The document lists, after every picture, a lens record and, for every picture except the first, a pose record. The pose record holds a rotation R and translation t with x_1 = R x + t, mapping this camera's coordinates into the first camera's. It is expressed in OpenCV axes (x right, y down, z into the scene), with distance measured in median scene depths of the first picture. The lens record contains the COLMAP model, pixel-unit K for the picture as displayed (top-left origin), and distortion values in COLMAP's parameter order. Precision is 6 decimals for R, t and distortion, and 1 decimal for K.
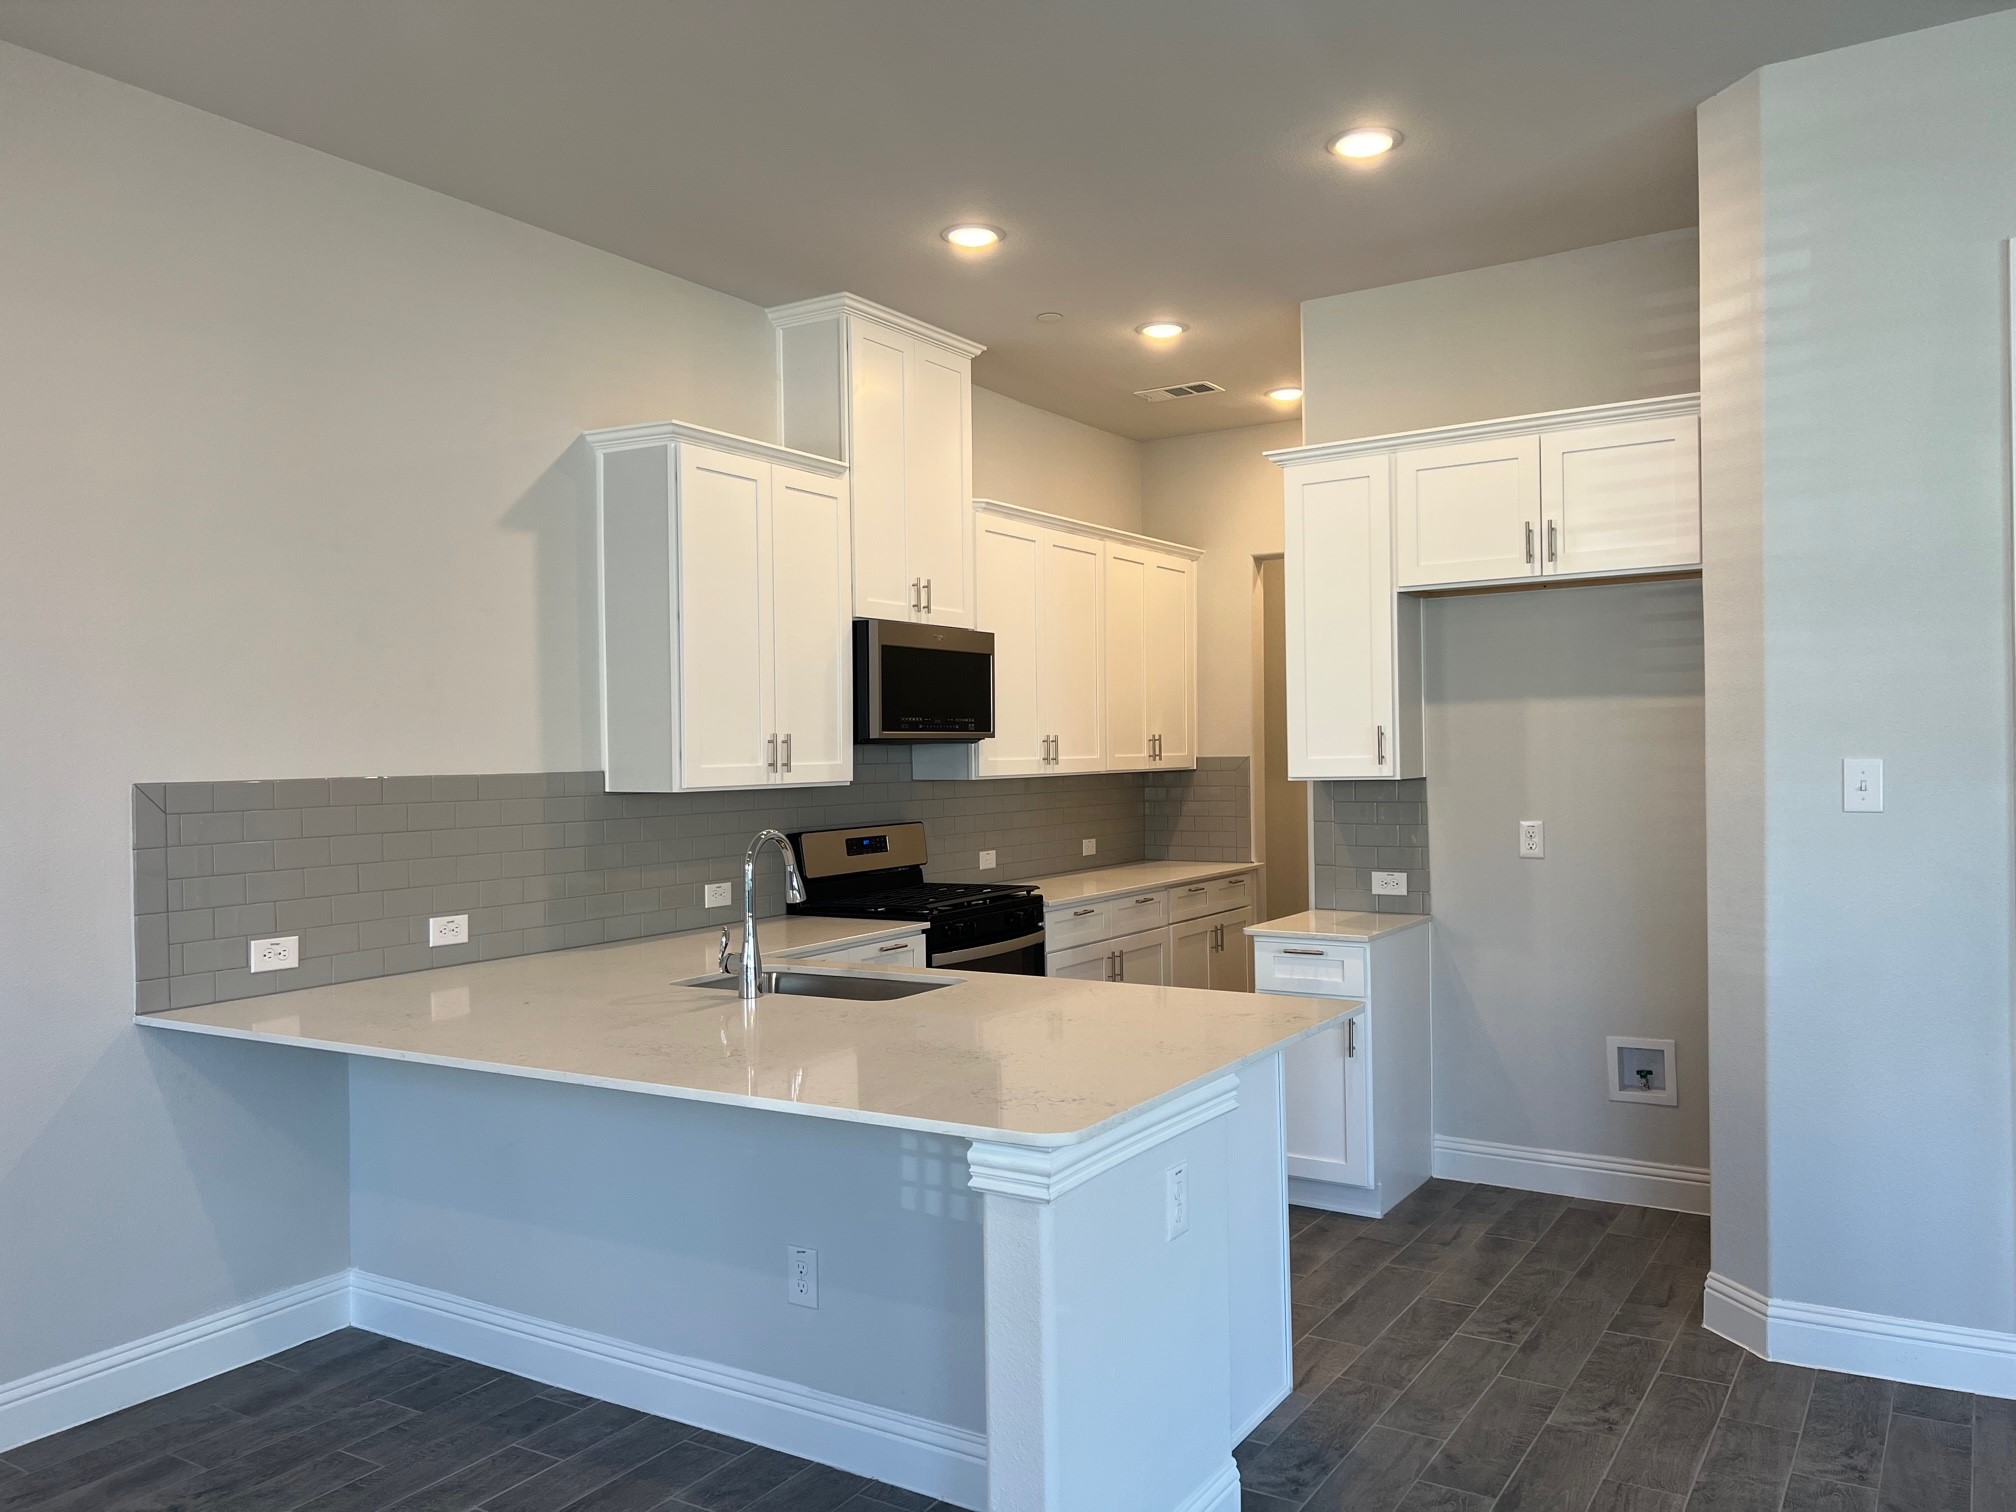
lens RADIAL K [[1509.9, 0, 1015.4], [0, 1509.9, 768.7], [0, 0, 1]] dist [0.058250, -0.066778]
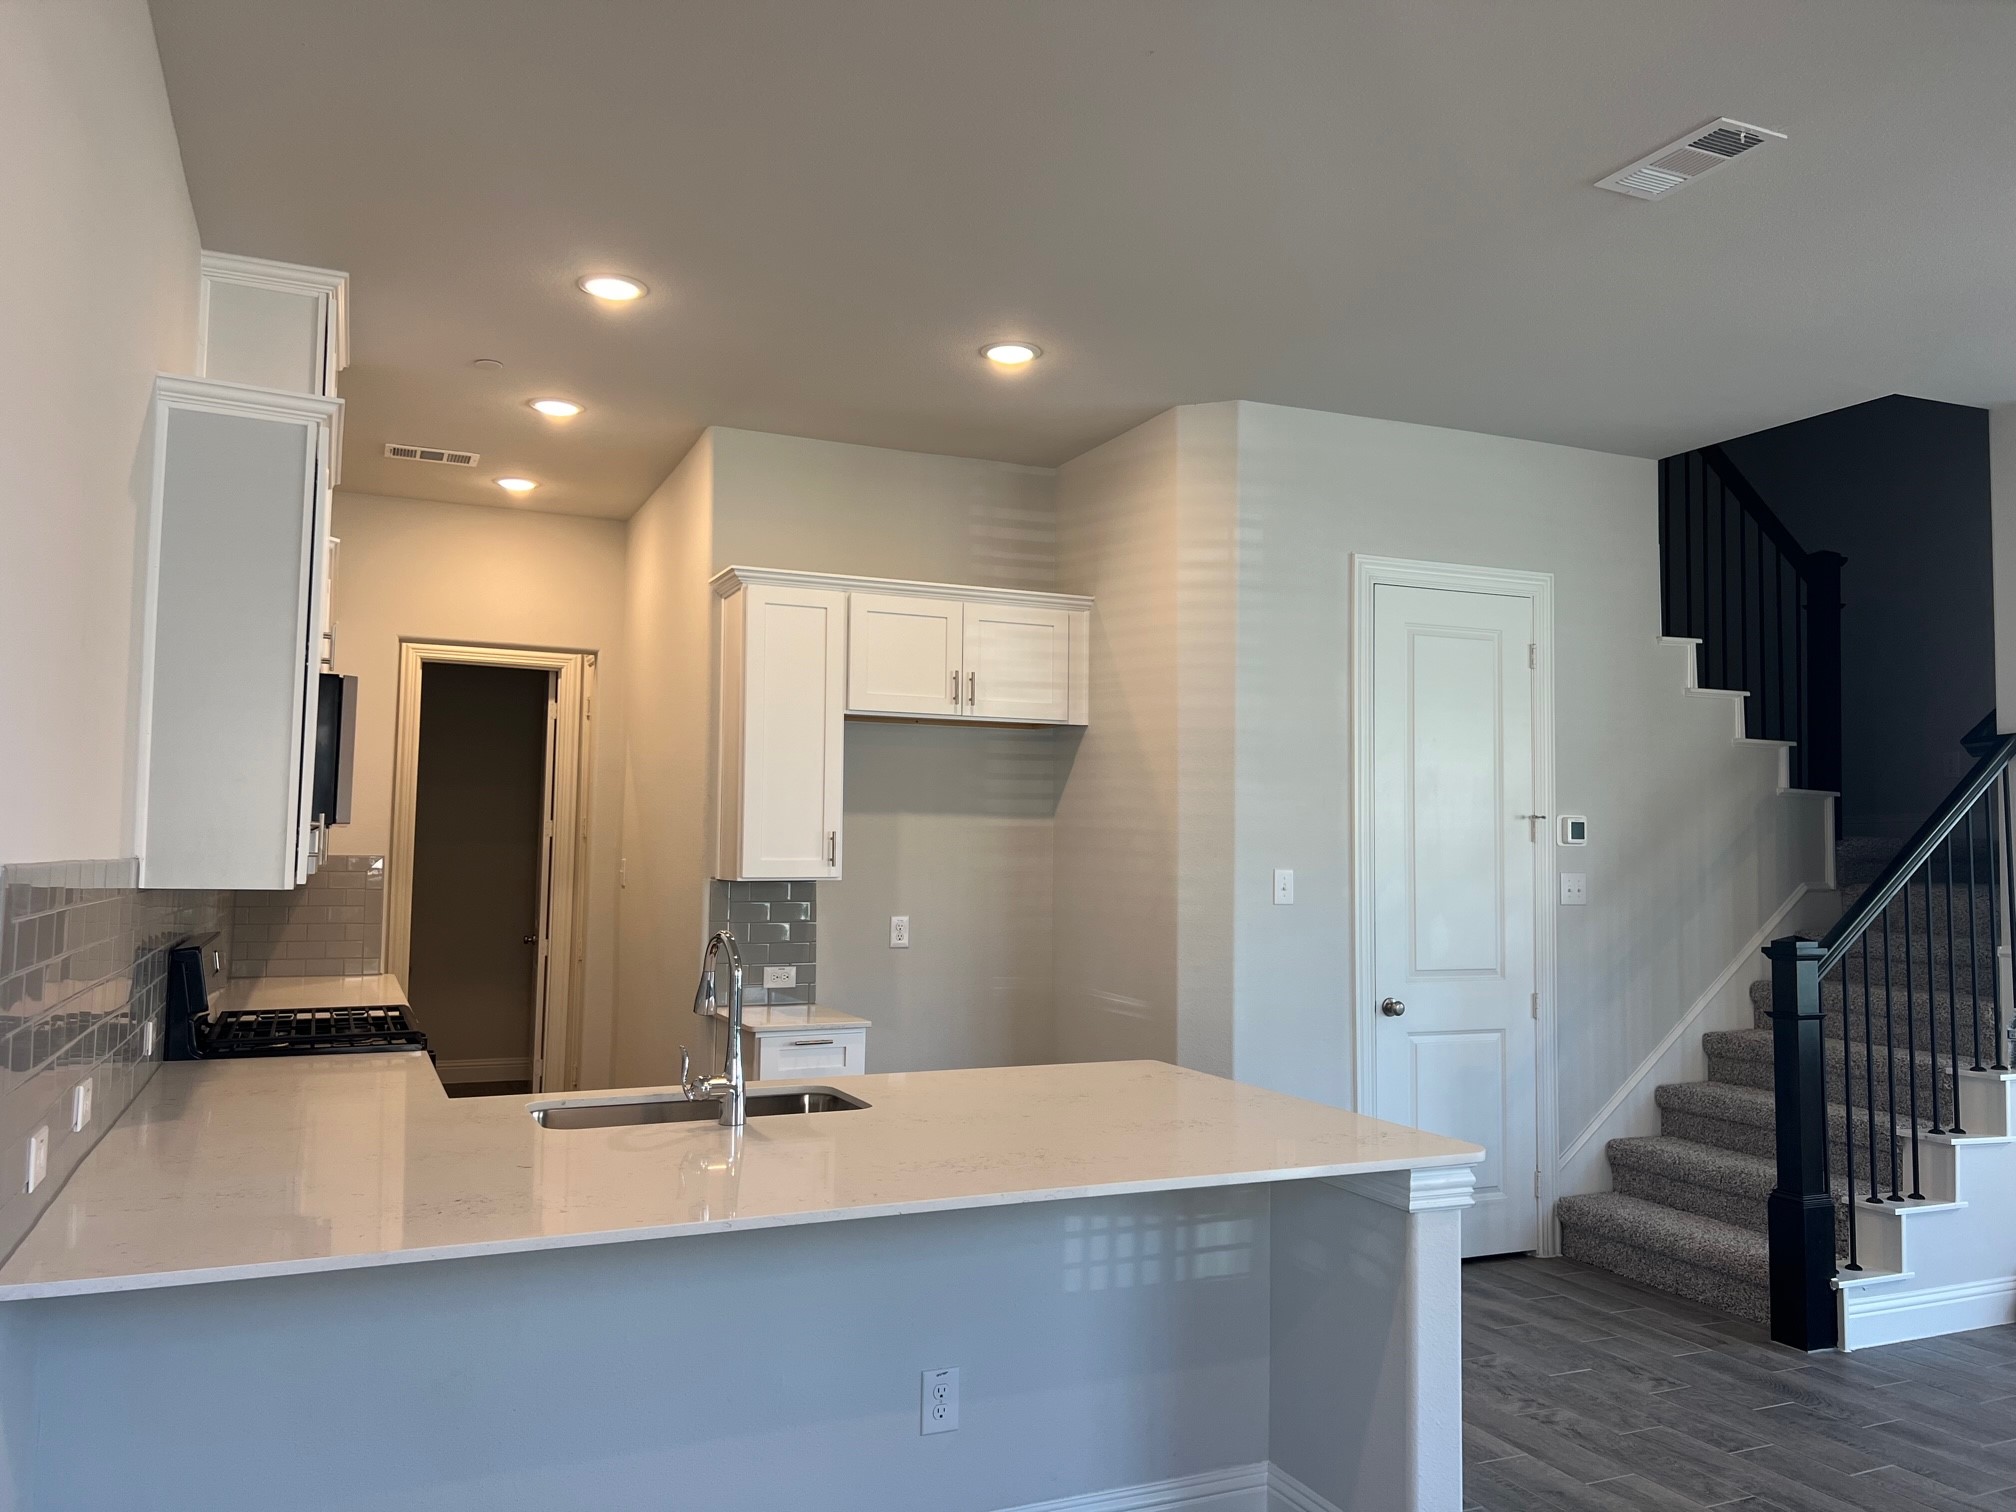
lens RADIAL K [[1509.9, 0, 1005.5], [0, 1509.9, 767.3], [0, 0, 1]] dist [0.058250, -0.066778]
pose [[0.557926, 0.072390, 0.826727, -0.641094], [-0.013327, 0.996841, -0.078291, 0.010010], [-0.829784, 0.032663, 0.557129, 0.293083]]
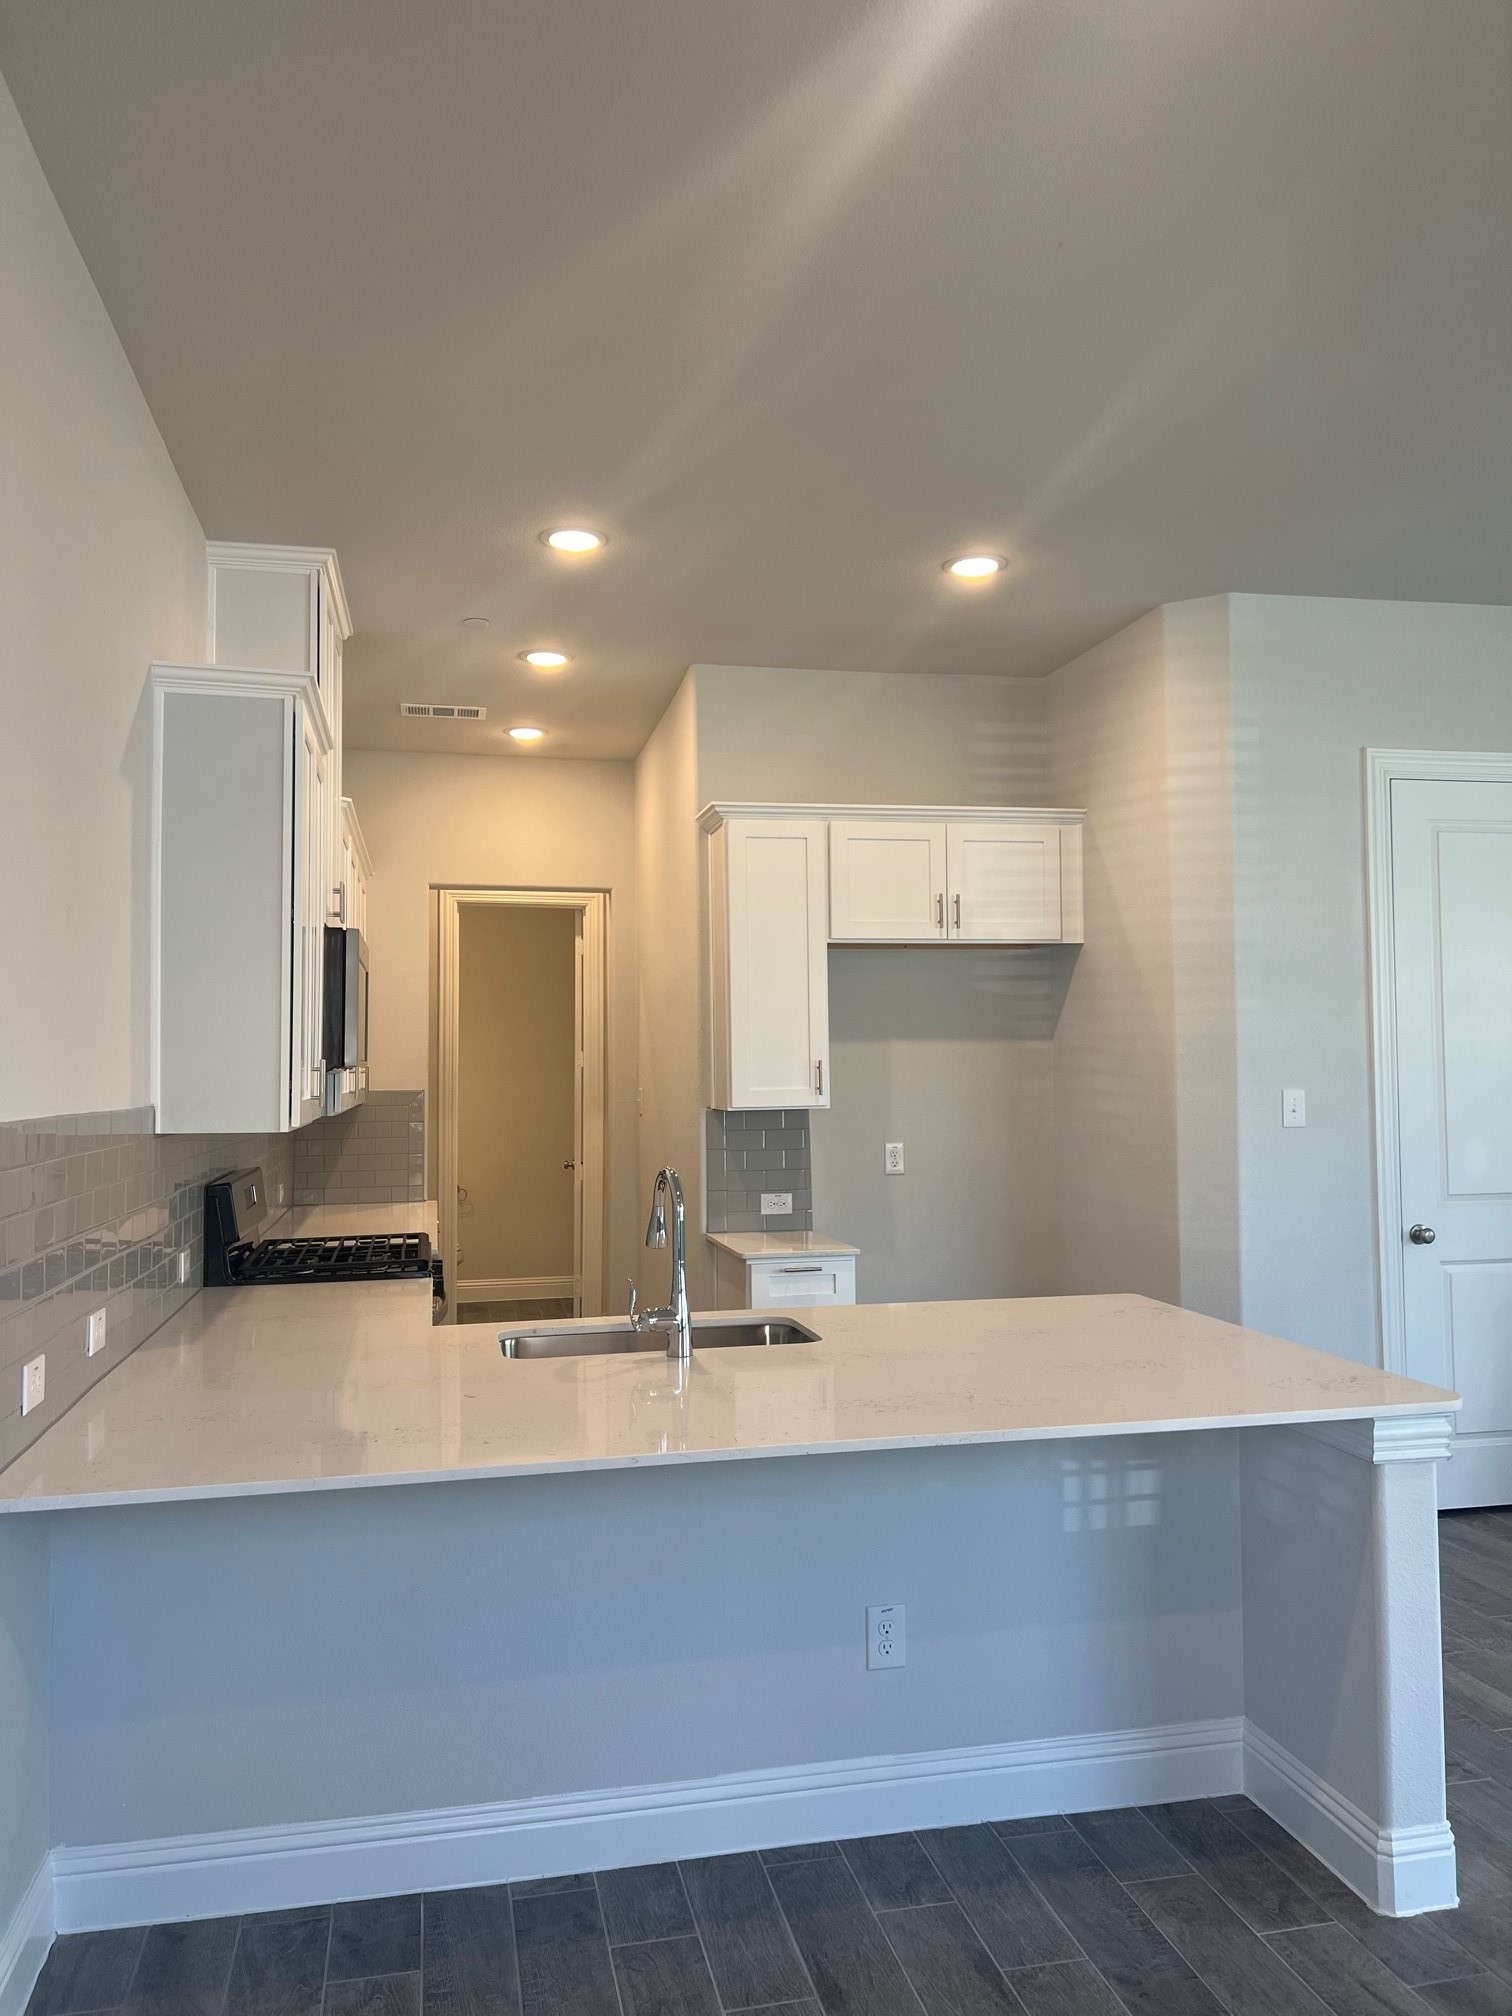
lens RADIAL K [[1509.9, 0, 760.0], [0, 1509.9, 1016.4], [0, 0, 1]] dist [0.058250, -0.066778]
pose [[0.714429, 0.035338, 0.698815, -0.600245], [0.005335, 0.998420, -0.055943, 0.001326], [-0.699688, 0.043696, 0.713111, 0.250445]]
